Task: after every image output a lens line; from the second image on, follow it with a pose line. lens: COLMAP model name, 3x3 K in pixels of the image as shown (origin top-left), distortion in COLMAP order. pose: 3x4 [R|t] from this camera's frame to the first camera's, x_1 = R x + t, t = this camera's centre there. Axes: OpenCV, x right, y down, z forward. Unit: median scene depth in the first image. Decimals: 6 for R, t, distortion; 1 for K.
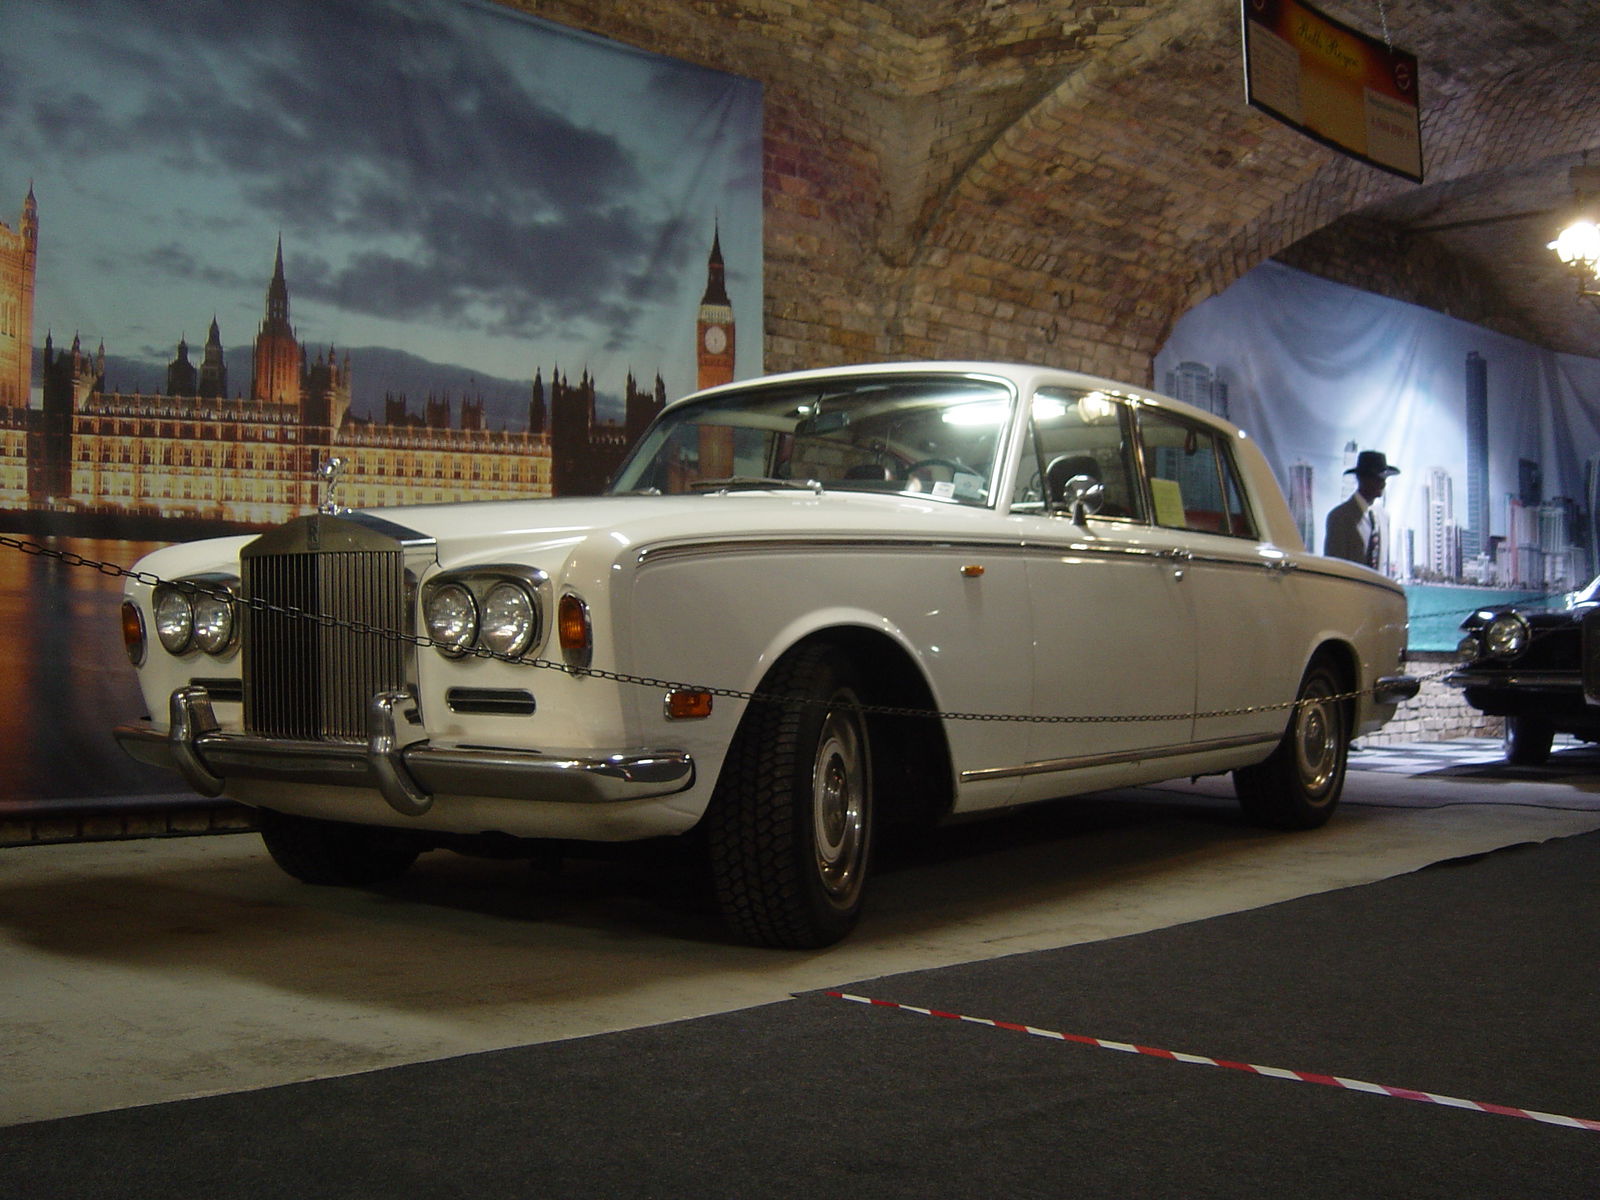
lens RADIAL K [[2073.4, 0, 801.2], [0, 2073.4, 601.4], [0, 0, 1]] dist [-0.158325, 0.000000]
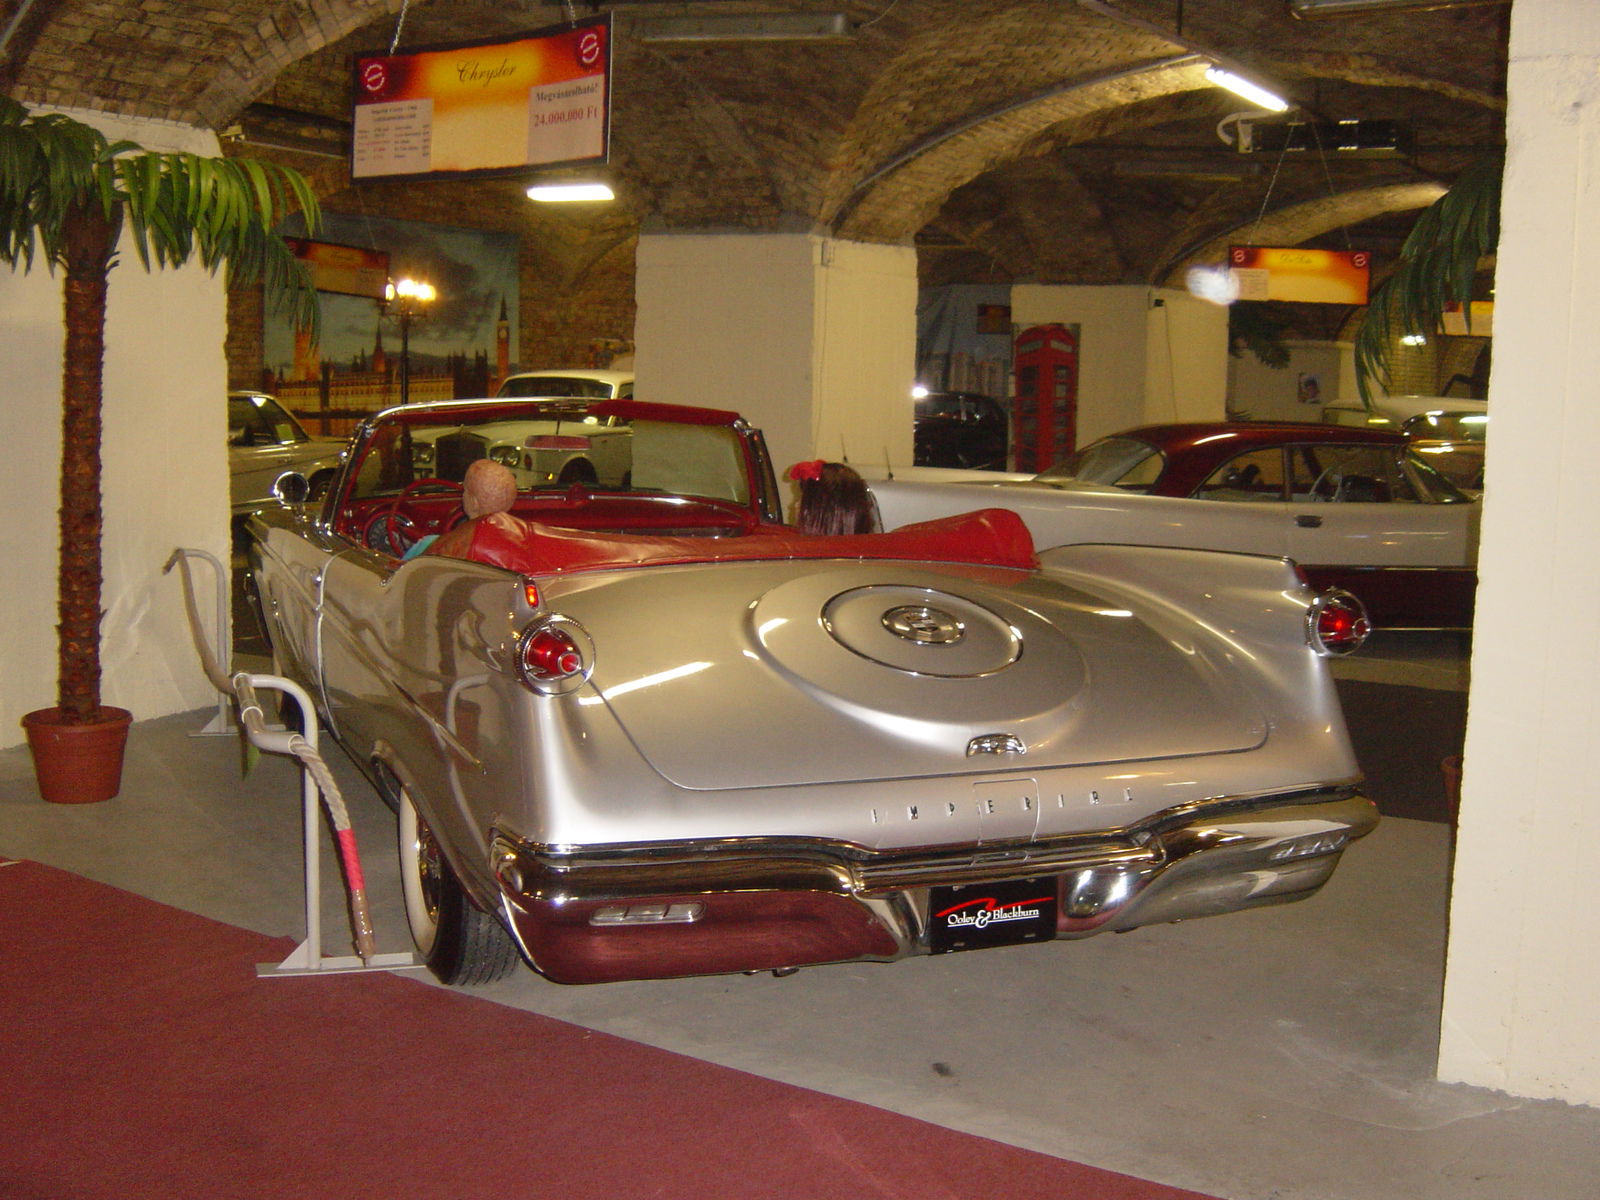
lens RADIAL K [[2073.4, 0, 799.8], [0, 2073.4, 601.0], [0, 0, 1]] dist [-0.158325, 0.000000]
pose [[0.977859, -0.005528, 0.209194, -0.146679], [-0.023180, 0.990638, 0.134531, -0.096248], [-0.207979, -0.136401, 0.968576, -1.138465]]
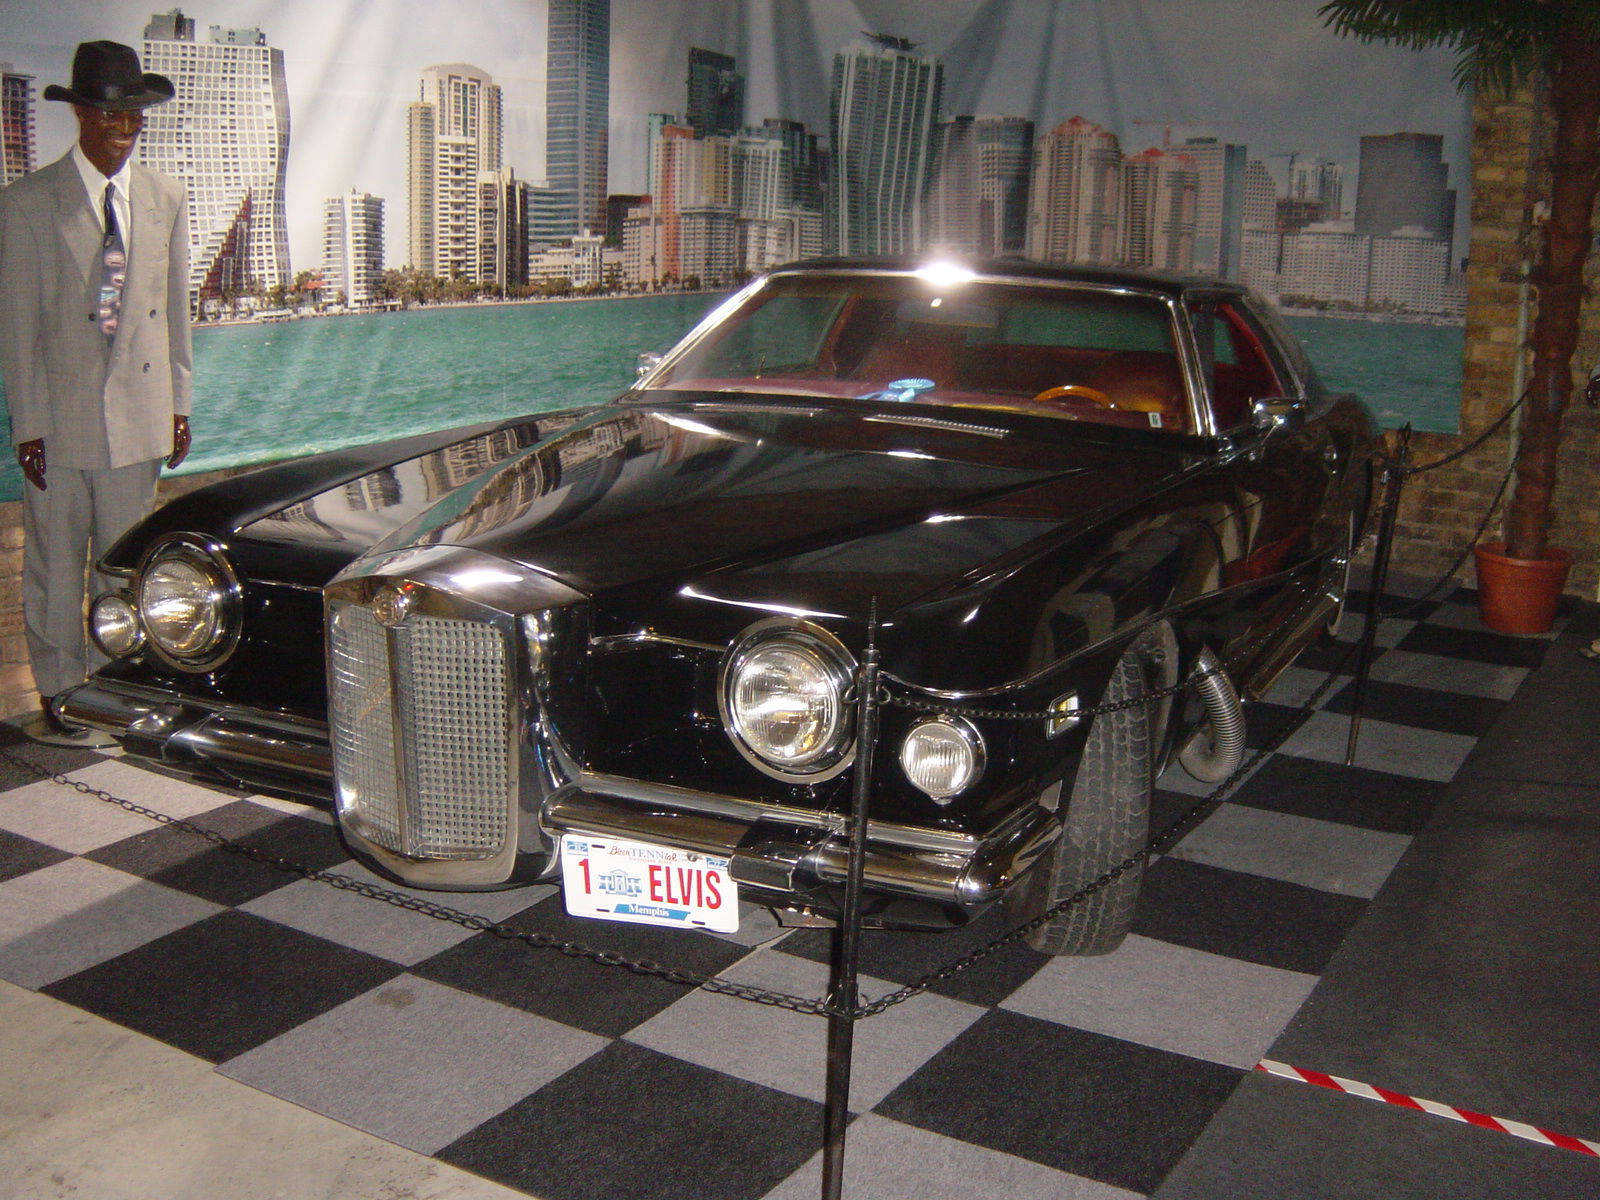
lens RADIAL K [[2073.4, 0, 800.2], [0, 2073.4, 602.0], [0, 0, 1]] dist [-0.158325, 0.000000]
pose [[0.973070, -0.012064, 0.230195, 0.284976], [-0.038719, 0.975886, 0.214818, -0.050023], [-0.227235, -0.217946, 0.949138, 0.497864]]
